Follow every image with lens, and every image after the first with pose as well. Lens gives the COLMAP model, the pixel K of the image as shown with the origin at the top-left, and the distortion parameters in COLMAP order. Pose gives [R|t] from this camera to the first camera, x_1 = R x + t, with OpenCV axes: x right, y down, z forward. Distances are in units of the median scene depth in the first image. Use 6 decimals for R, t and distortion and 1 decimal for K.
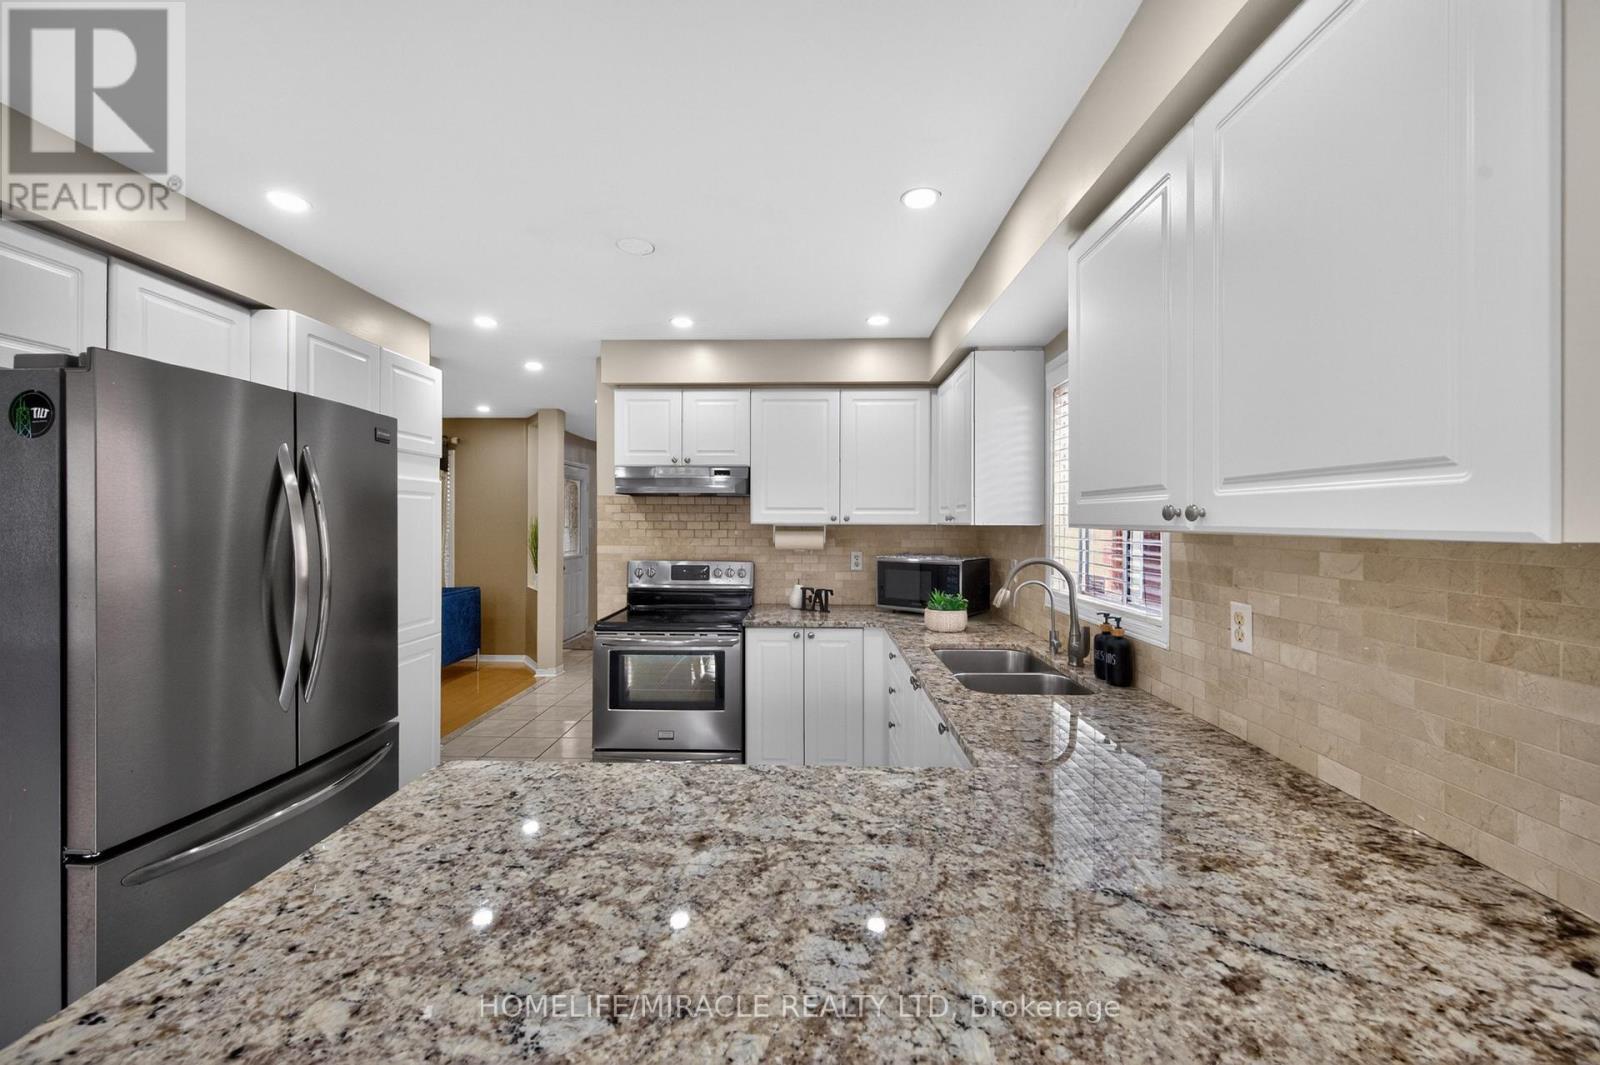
lens RADIAL K [[631.0, 0, 796.9], [0, 631.0, 512.3], [0, 0, 1]] dist [0.001974, -0.000426]
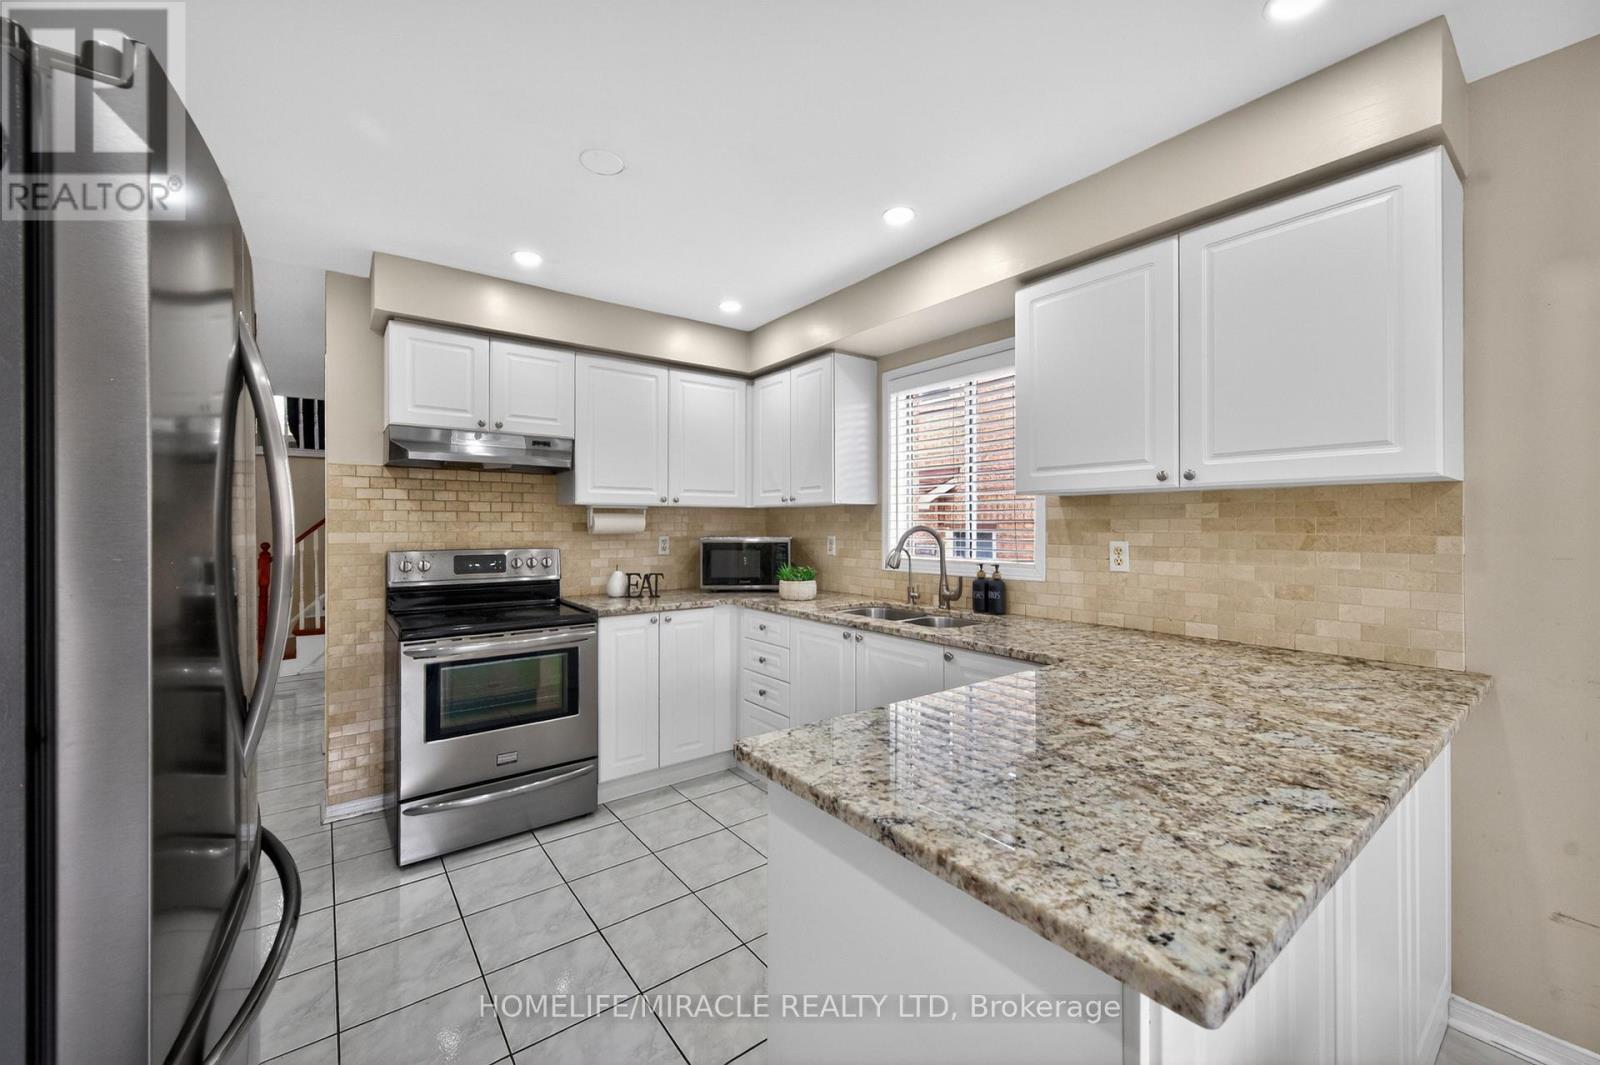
lens RADIAL K [[631.0, 0, 796.9], [0, 631.0, 512.3], [0, 0, 1]] dist [0.001974, -0.000426]
pose [[0.779545, 0.009994, 0.626267, -1.087232], [-0.004009, 0.999932, -0.010967, 0.109230], [-0.626334, 0.006038, 0.779532, 0.324677]]
